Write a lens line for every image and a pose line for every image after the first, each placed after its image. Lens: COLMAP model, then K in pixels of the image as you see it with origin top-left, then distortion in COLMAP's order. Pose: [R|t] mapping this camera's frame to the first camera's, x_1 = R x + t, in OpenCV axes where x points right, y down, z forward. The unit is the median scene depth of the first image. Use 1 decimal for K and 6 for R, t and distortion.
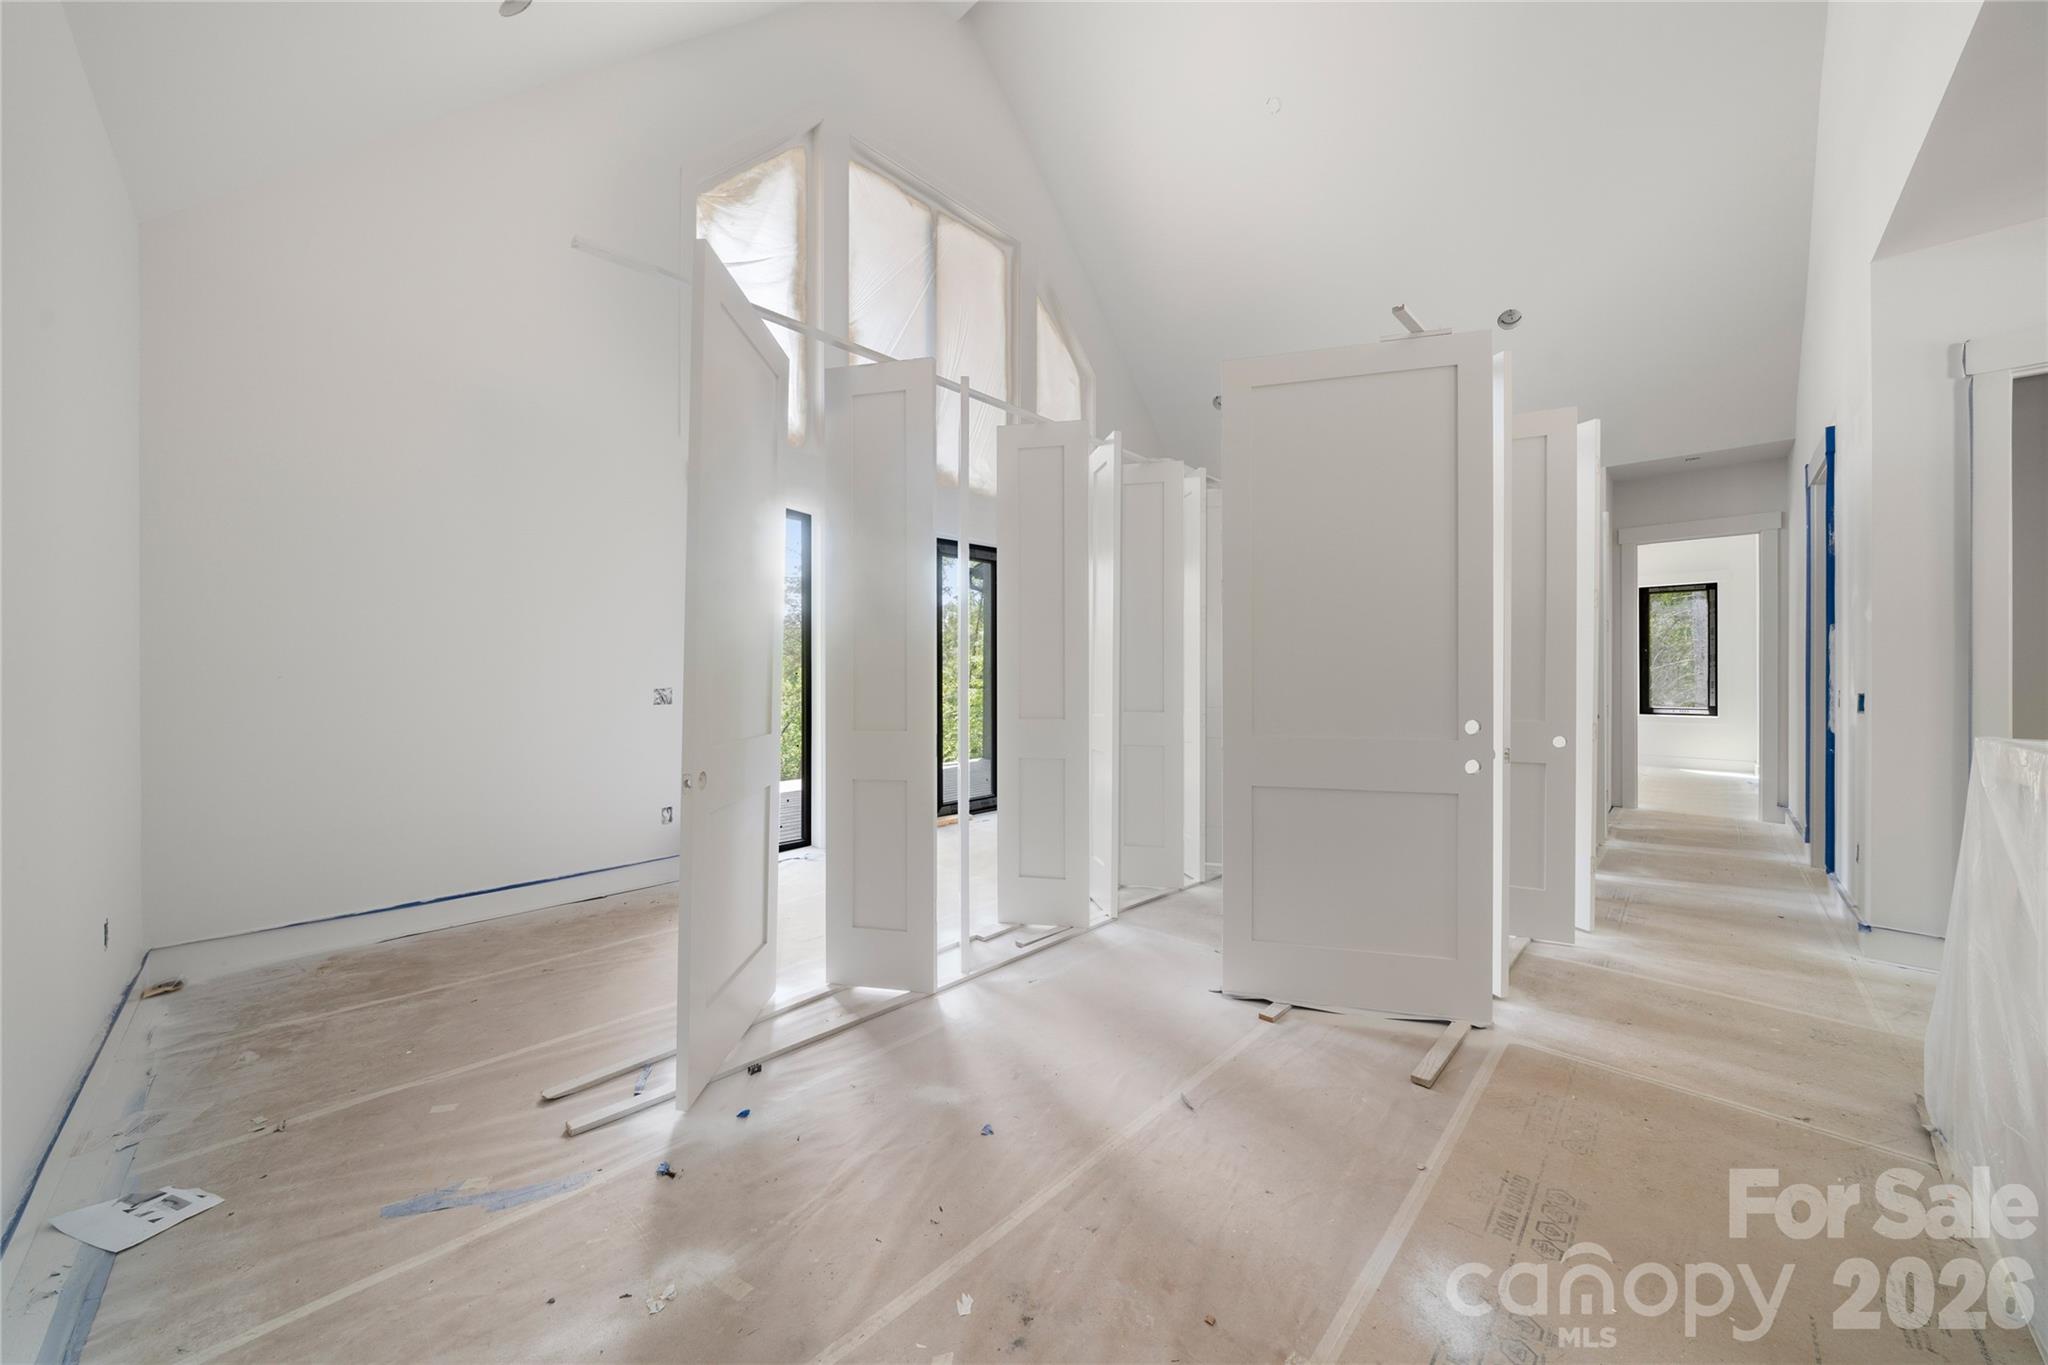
lens RADIAL K [[708.8, 0, 1033.9], [0, 708.8, 682.0], [0, 0, 1]] dist [0.002046, 0.000116]
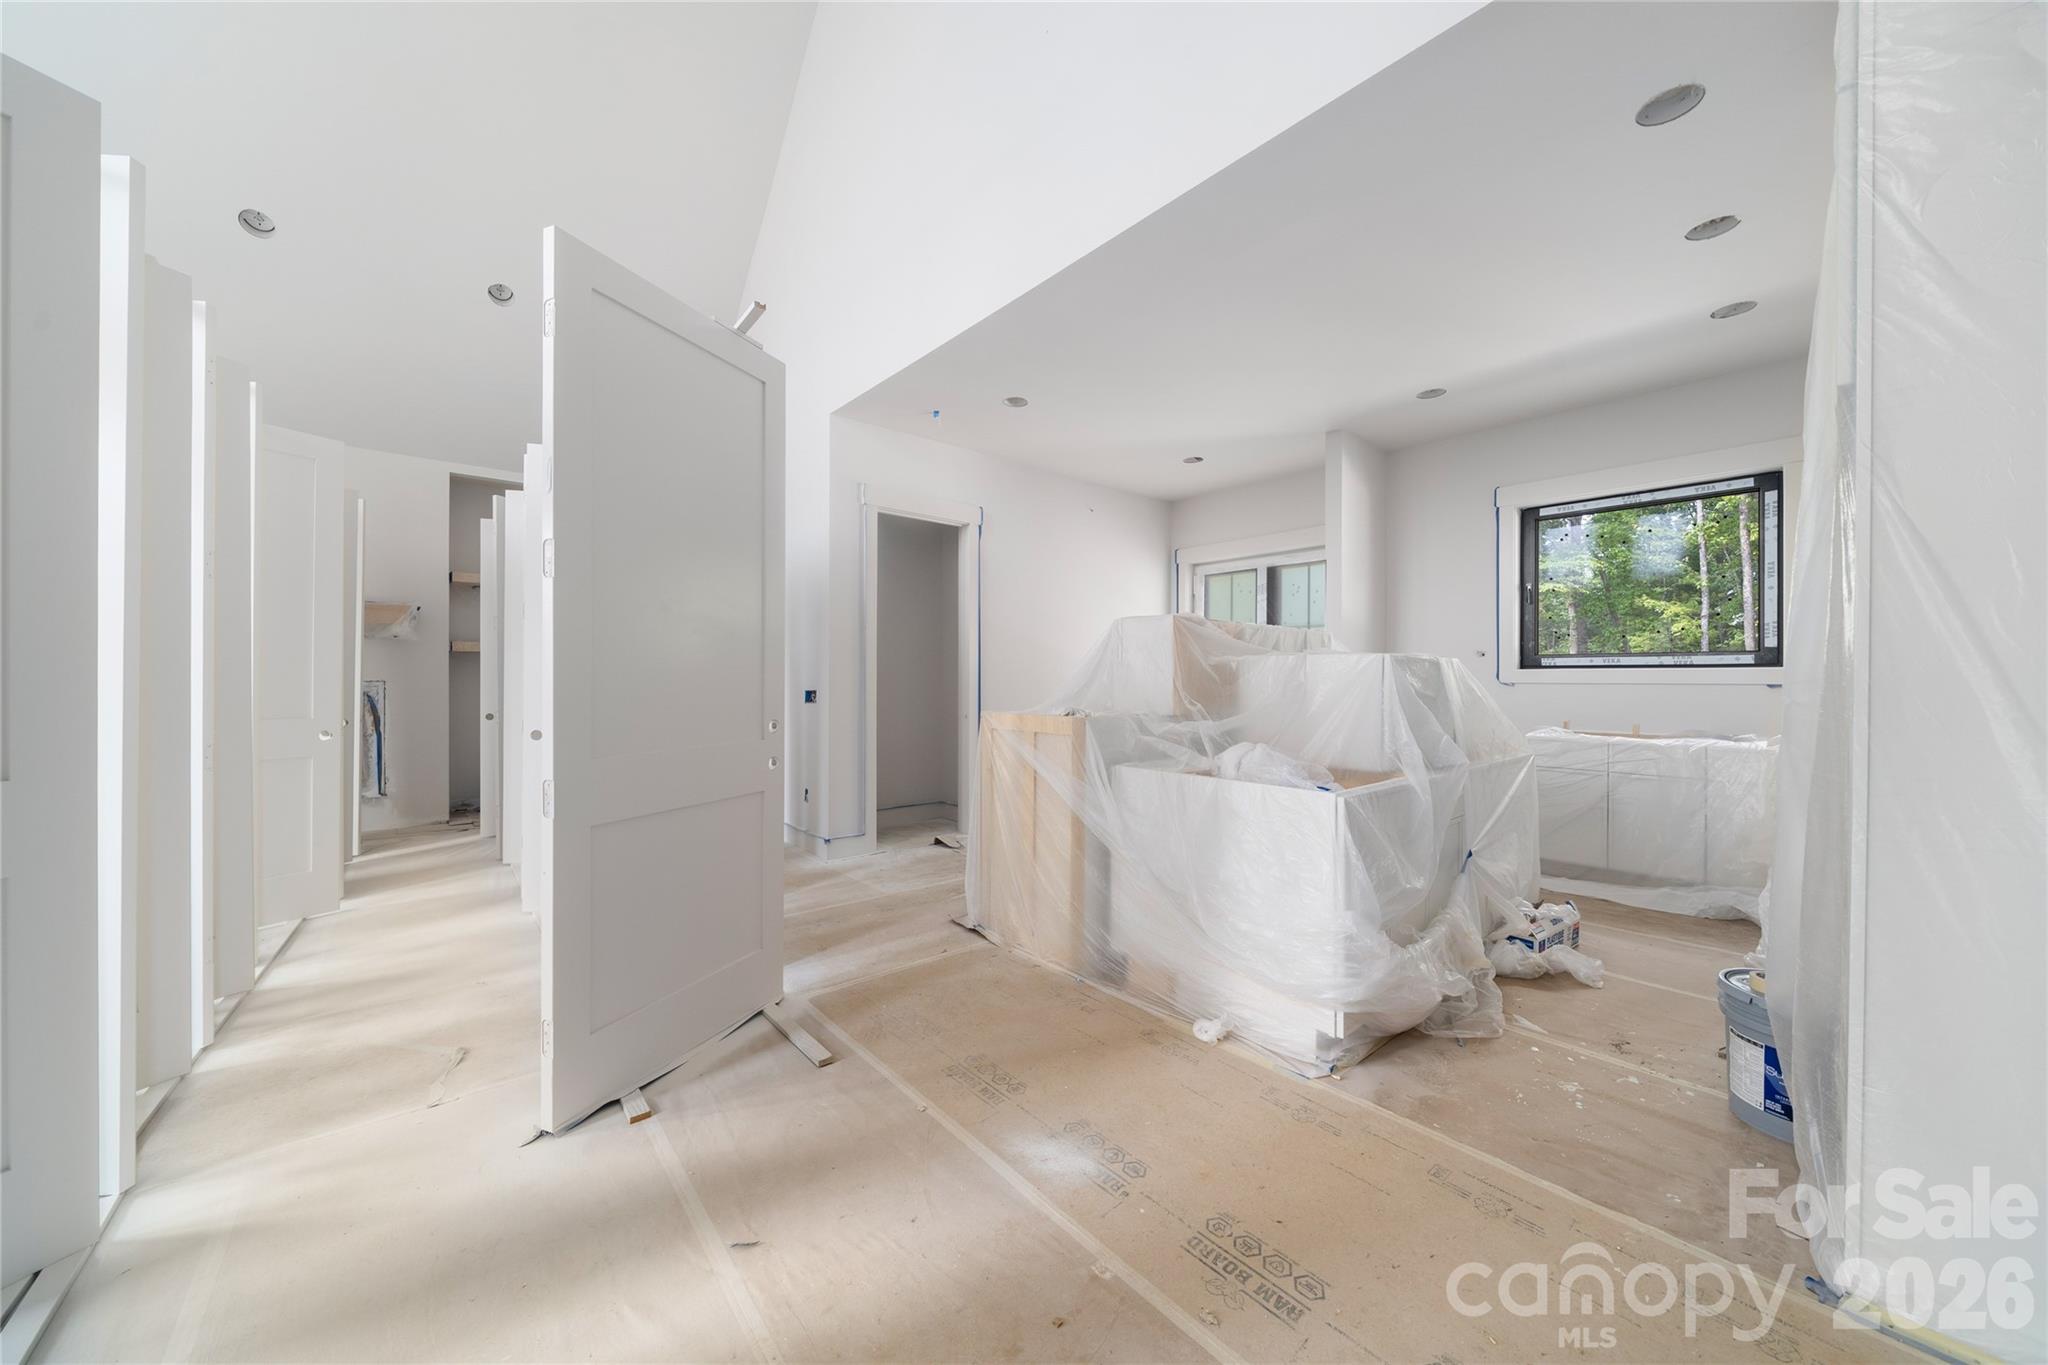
lens RADIAL K [[708.8, 0, 1029.0], [0, 708.8, 677.9], [0, 0, 1]] dist [0.002046, 0.000116]
pose [[0.108985, 0.004777, 0.994032, -0.411471], [-0.000485, 0.999989, -0.004753, -0.003136], [-0.994043, 0.000036, 0.108986, 0.506225]]
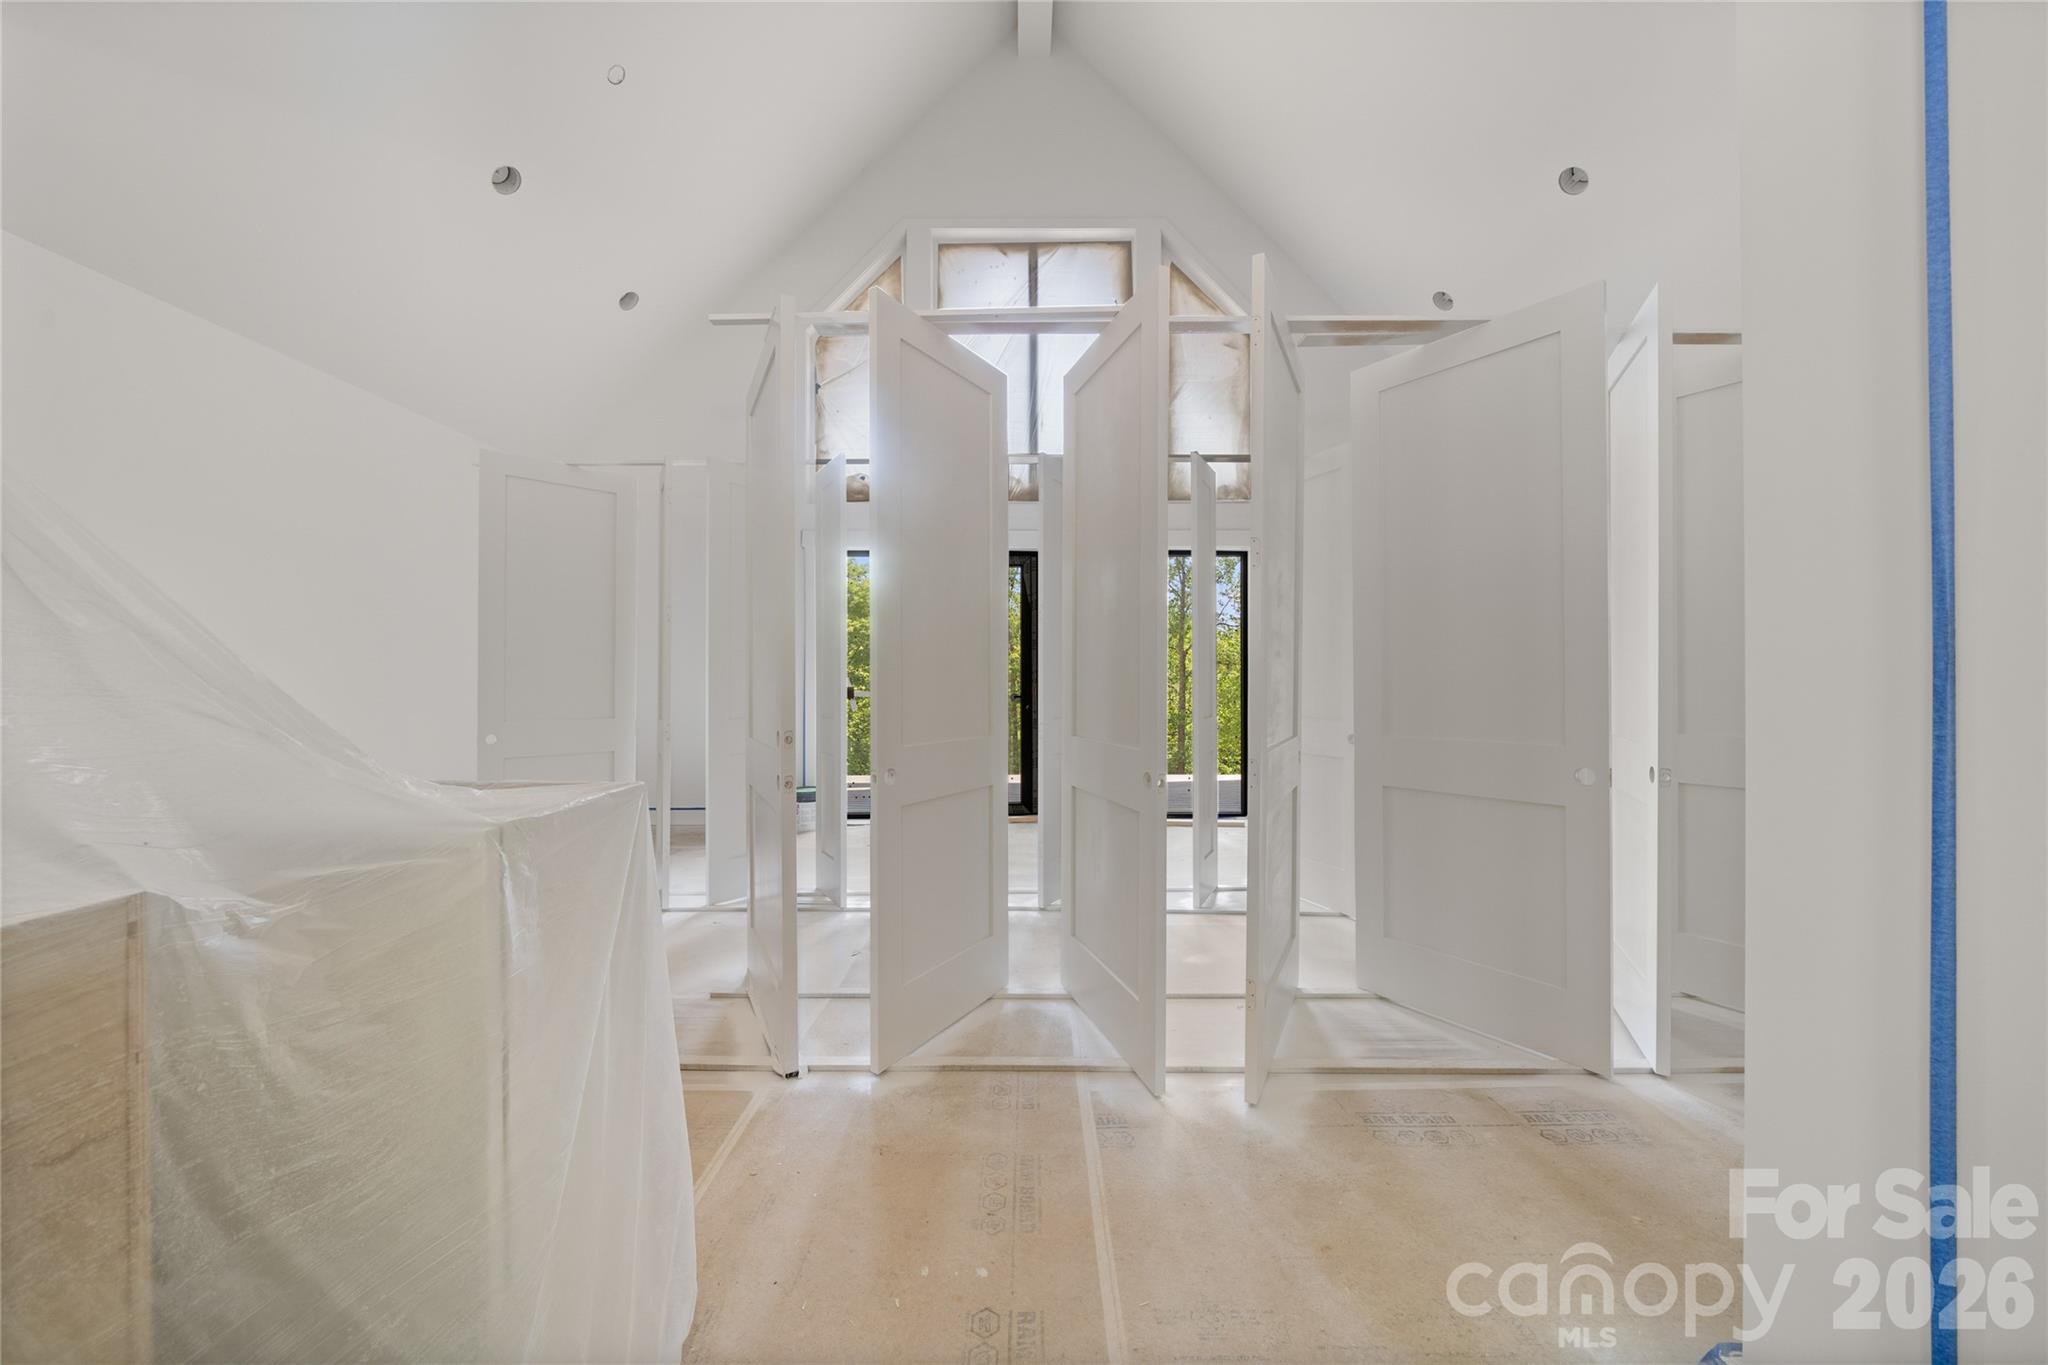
lens RADIAL K [[708.8, 0, 1026.8], [0, 708.8, 667.1], [0, 0, 1]] dist [0.002046, 0.000116]
pose [[0.695537, 0.001485, -0.718489, 1.528434], [-0.004512, 0.999987, -0.002302, -0.037970], [0.718476, 0.004843, 0.695535, 0.597018]]
